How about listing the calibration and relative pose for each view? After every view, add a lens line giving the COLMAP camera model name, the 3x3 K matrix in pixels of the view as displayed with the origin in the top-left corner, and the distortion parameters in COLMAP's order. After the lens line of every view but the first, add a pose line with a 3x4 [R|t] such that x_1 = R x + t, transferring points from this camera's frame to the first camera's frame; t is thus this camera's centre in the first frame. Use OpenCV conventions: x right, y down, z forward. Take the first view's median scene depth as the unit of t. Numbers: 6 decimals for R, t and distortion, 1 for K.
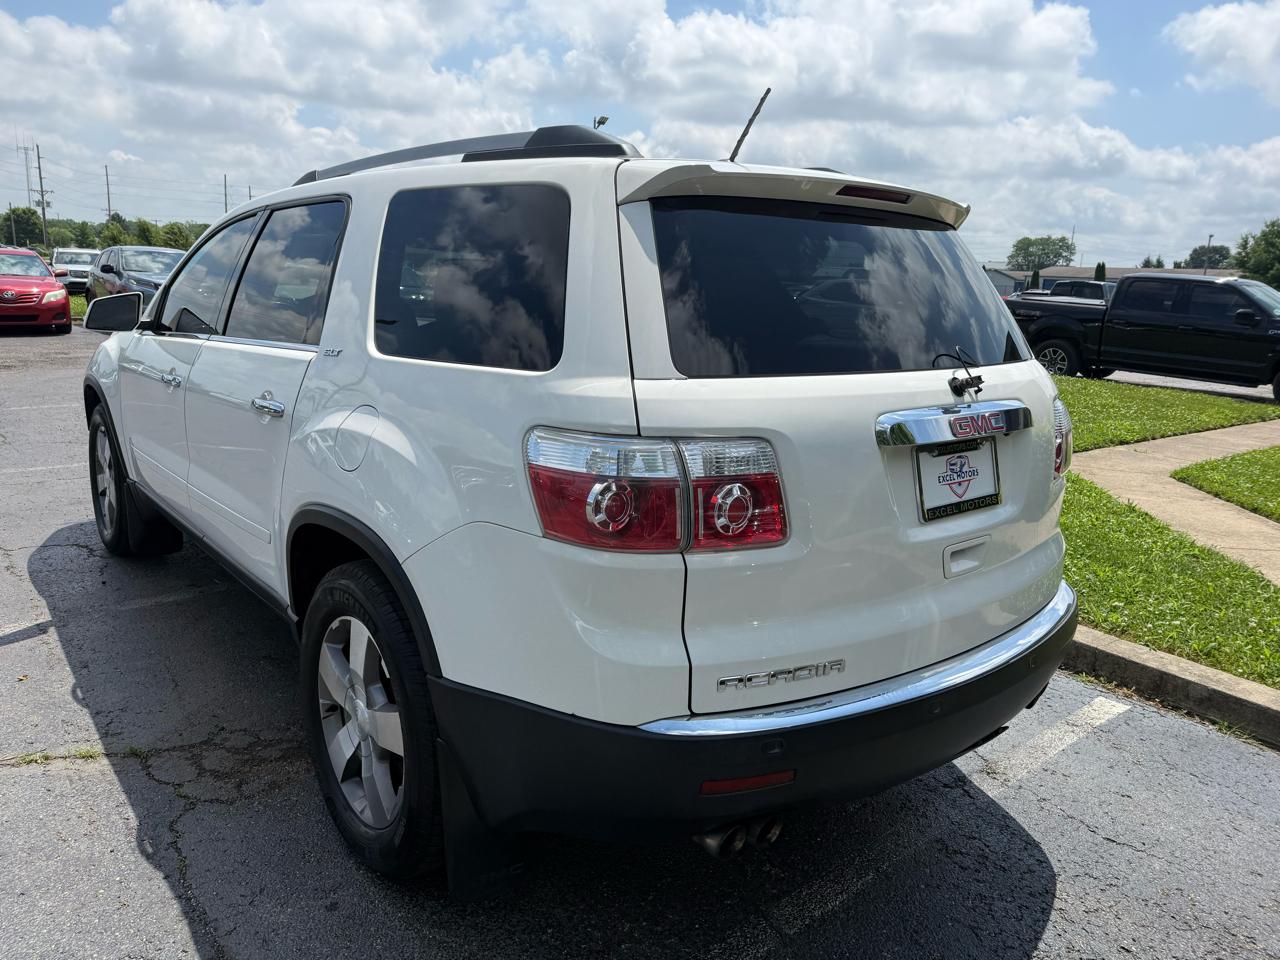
lens RADIAL K [[982.0, 0, 647.0], [0, 982.0, 454.1], [0, 0, 1]] dist [0.075091, -0.071190]
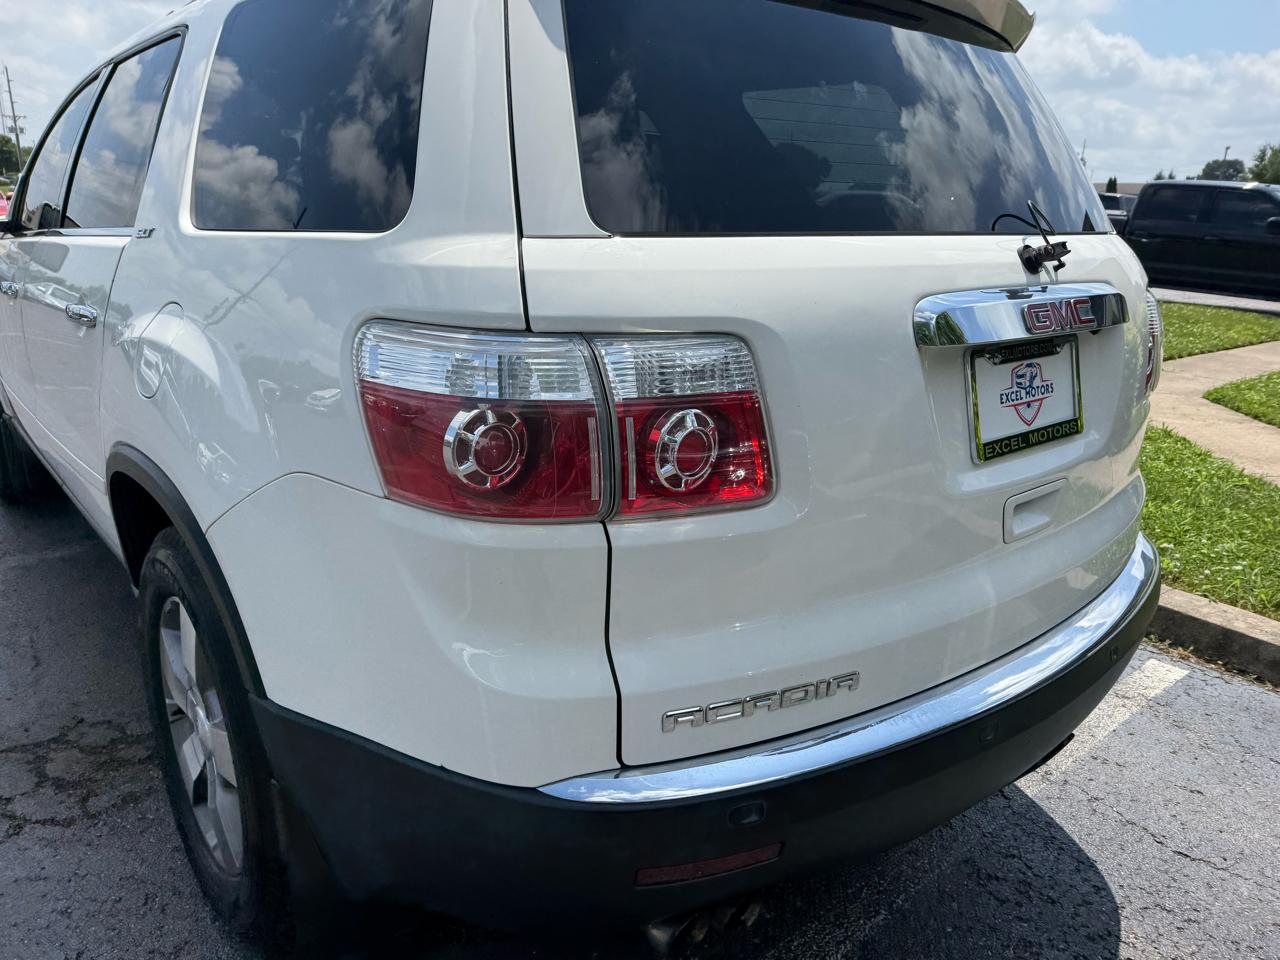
lens RADIAL K [[965.5, 0, 644.7], [0, 965.5, 498.8], [0, 0, 1]] dist [0.004331, -0.005894]
pose [[0.999906, -0.012105, -0.006437, 0.045838], [0.012779, 0.992960, 0.117758, 0.010280], [0.004966, -0.117829, 0.993021, 0.273868]]
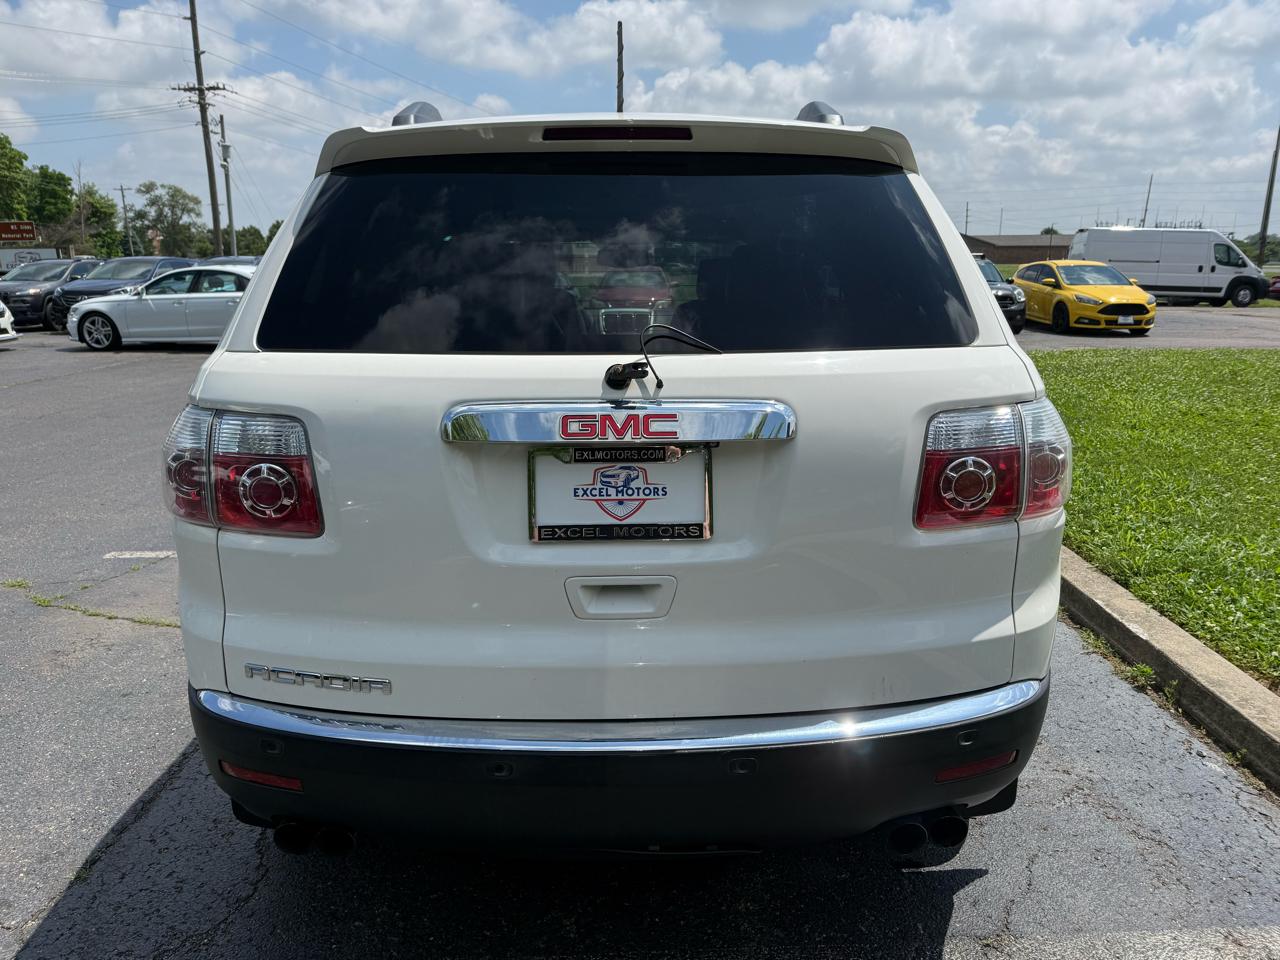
lens RADIAL K [[982.0, 0, 647.0], [0, 982.0, 454.1], [0, 0, 1]] dist [0.075091, -0.071190]
pose [[0.770021, 0.083998, -0.632465, 0.677635], [-0.085649, 0.995932, 0.027993, -0.025689], [0.632243, 0.032615, 0.774083, 0.345388]]
